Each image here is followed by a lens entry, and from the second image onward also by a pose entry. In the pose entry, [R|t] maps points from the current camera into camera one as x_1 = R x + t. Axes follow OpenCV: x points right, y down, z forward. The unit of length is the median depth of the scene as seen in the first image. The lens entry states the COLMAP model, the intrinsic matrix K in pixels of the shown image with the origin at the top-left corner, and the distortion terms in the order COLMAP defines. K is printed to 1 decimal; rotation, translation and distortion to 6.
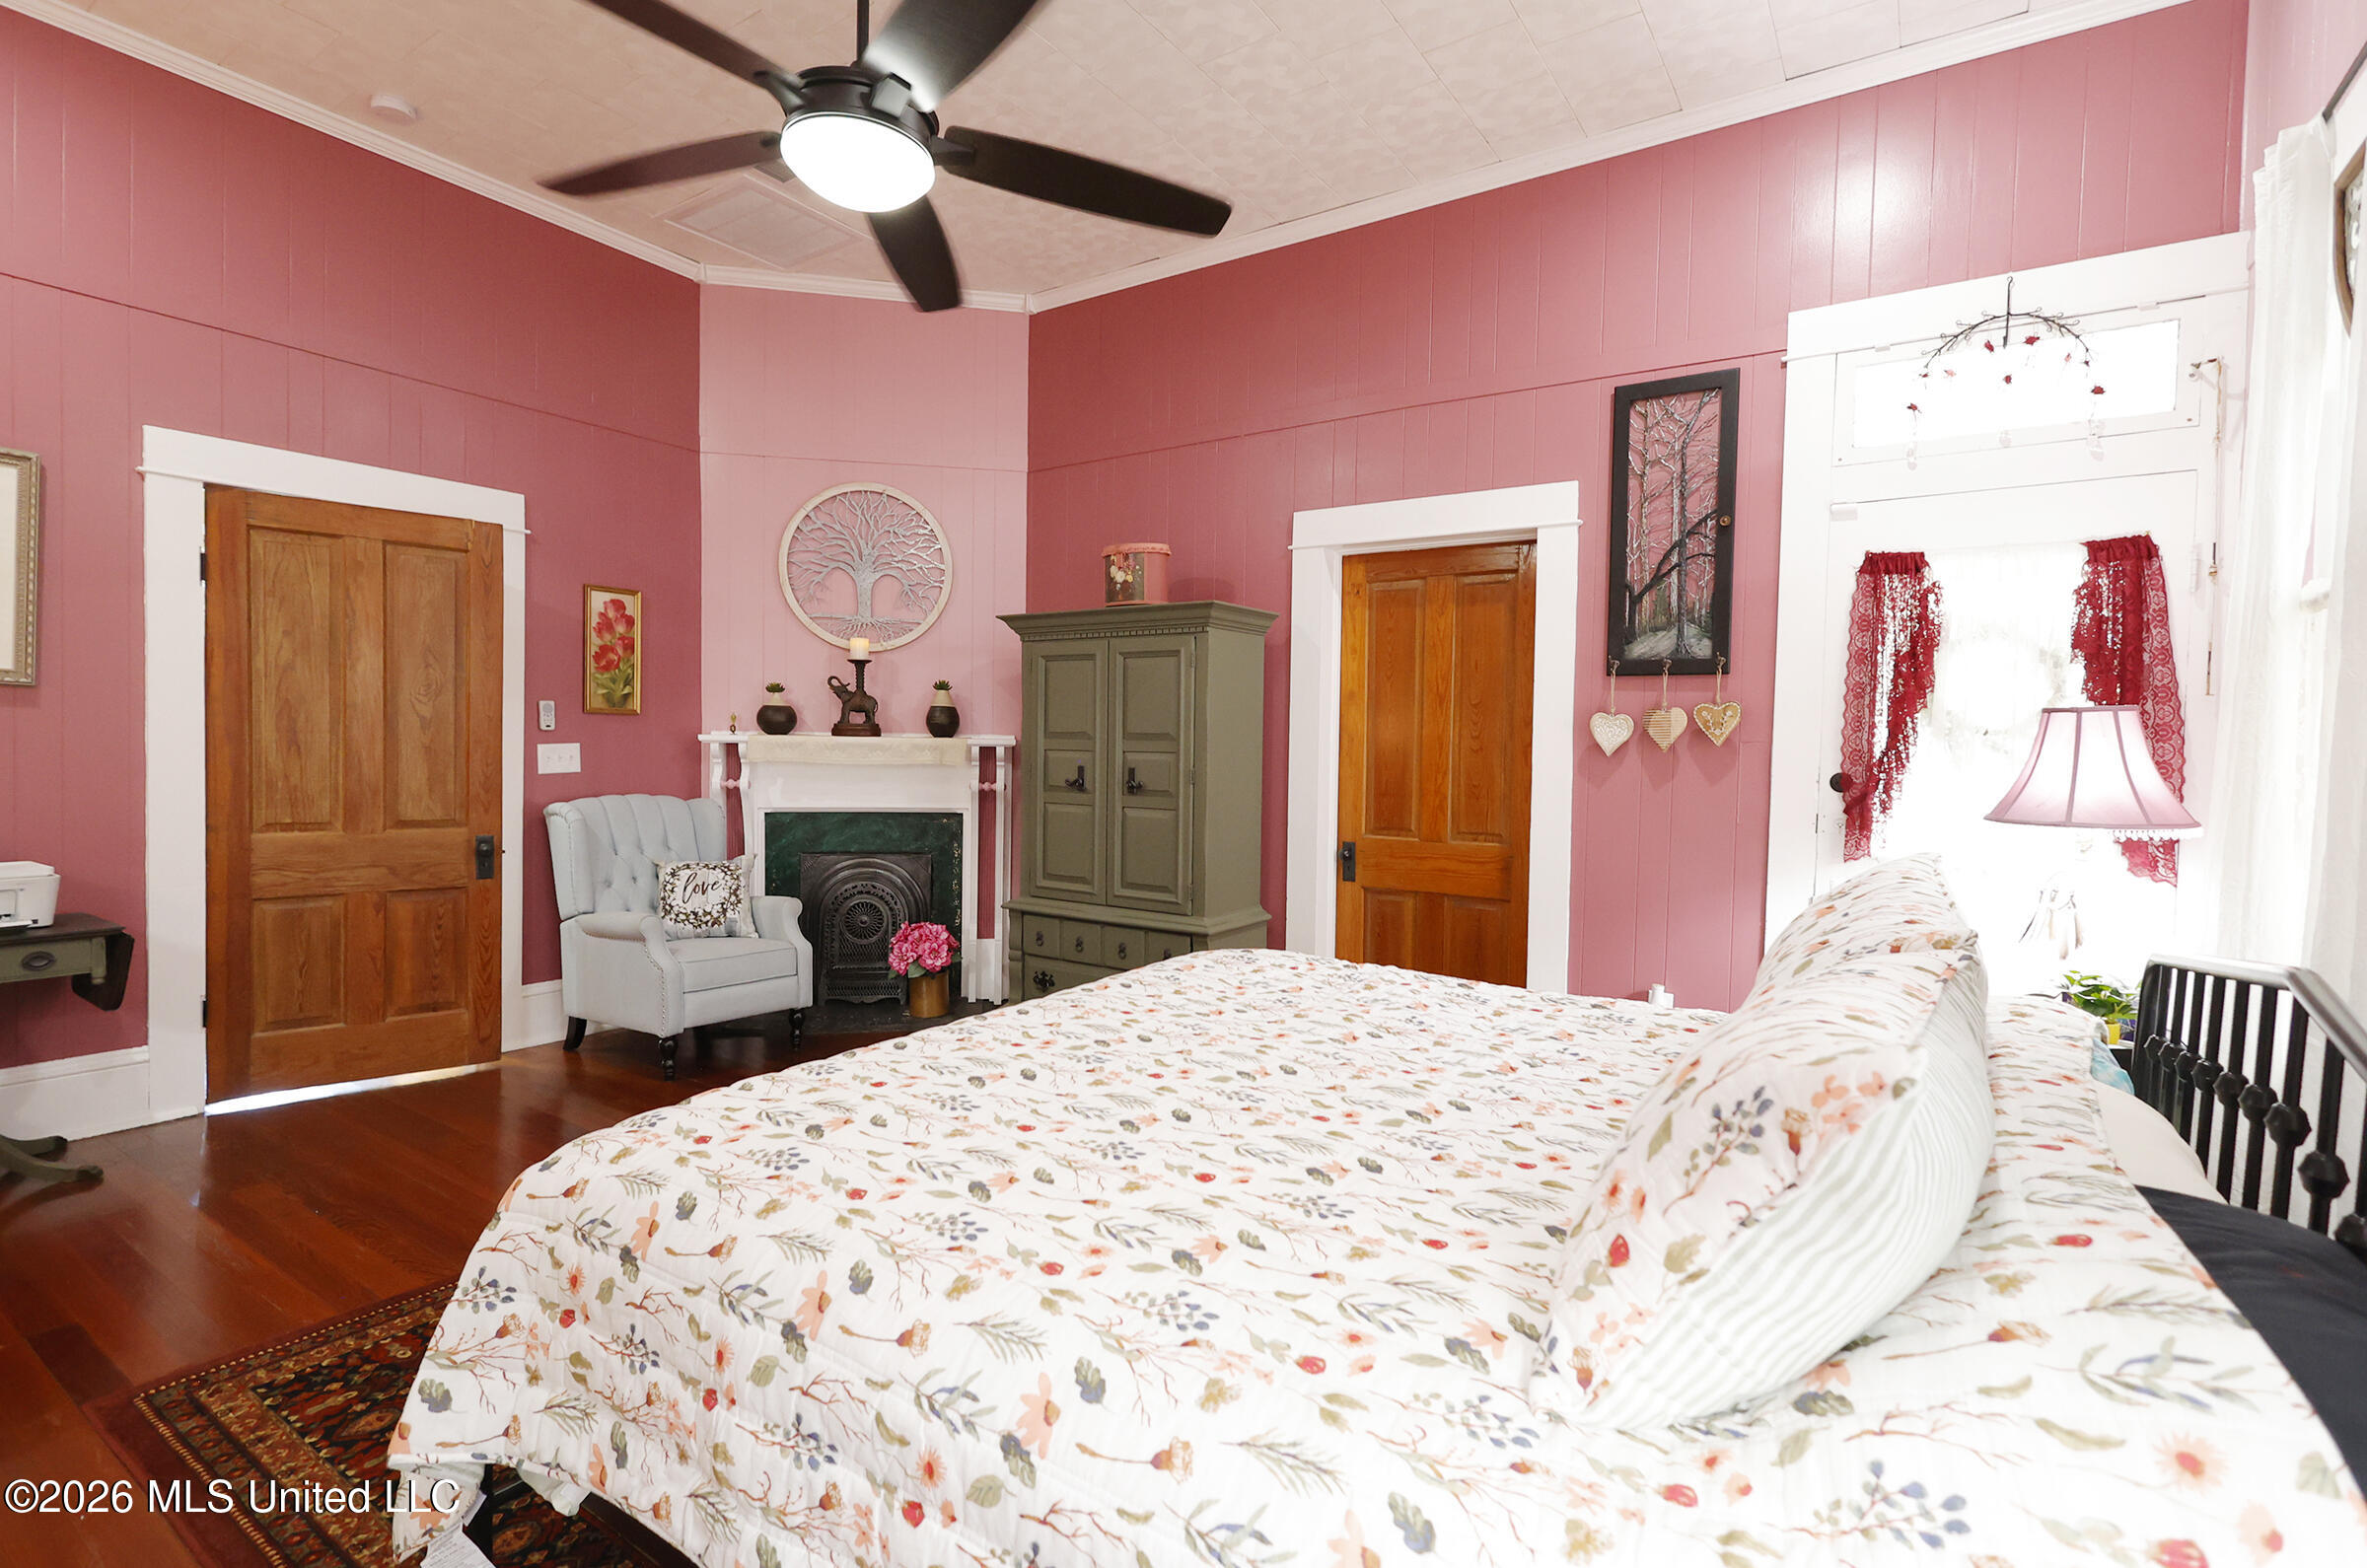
lens RADIAL K [[1089.5, 0, 1189.0], [0, 1089.5, 793.7], [0, 0, 1]] dist [-0.001429, -0.001262]
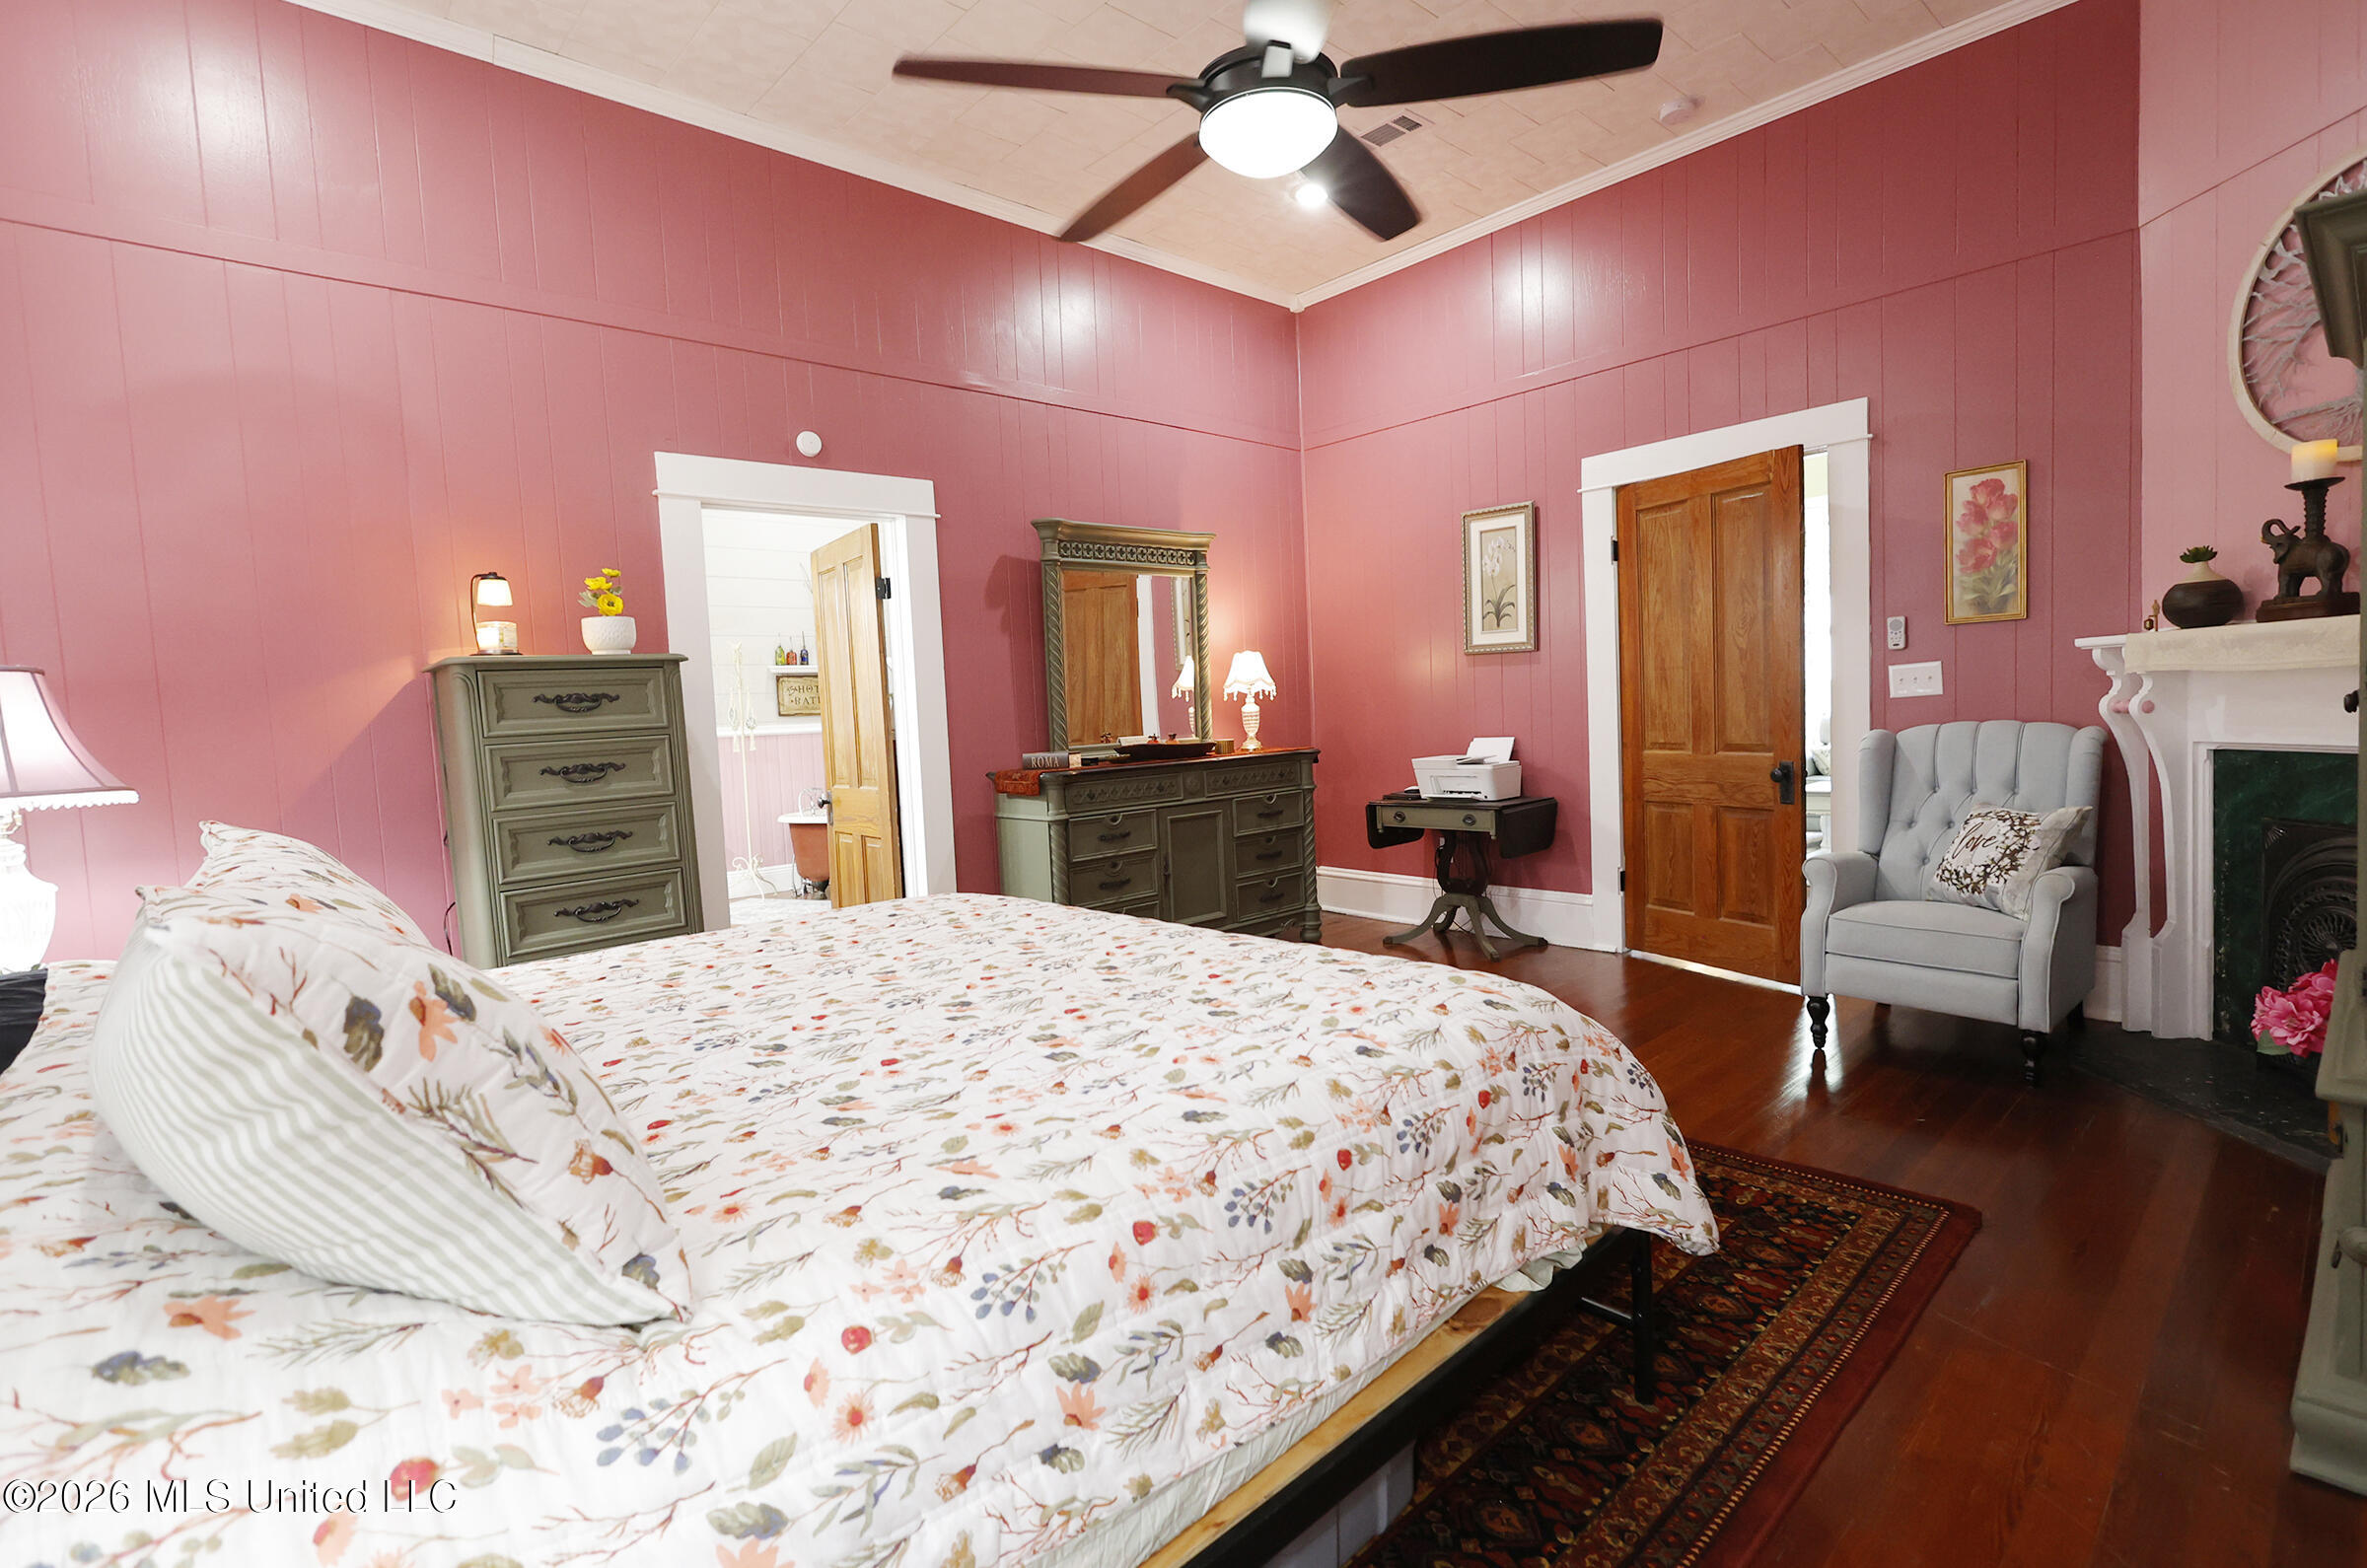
lens RADIAL K [[1089.5, 0, 1194.1], [0, 1089.5, 779.7], [0, 0, 1]] dist [-0.001429, -0.001262]
pose [[-0.232708, 0.057671, -0.970835, 0.477525], [0.002909, 0.998277, 0.058603, -0.005348], [0.972542, 0.010813, -0.232475, 0.715040]]
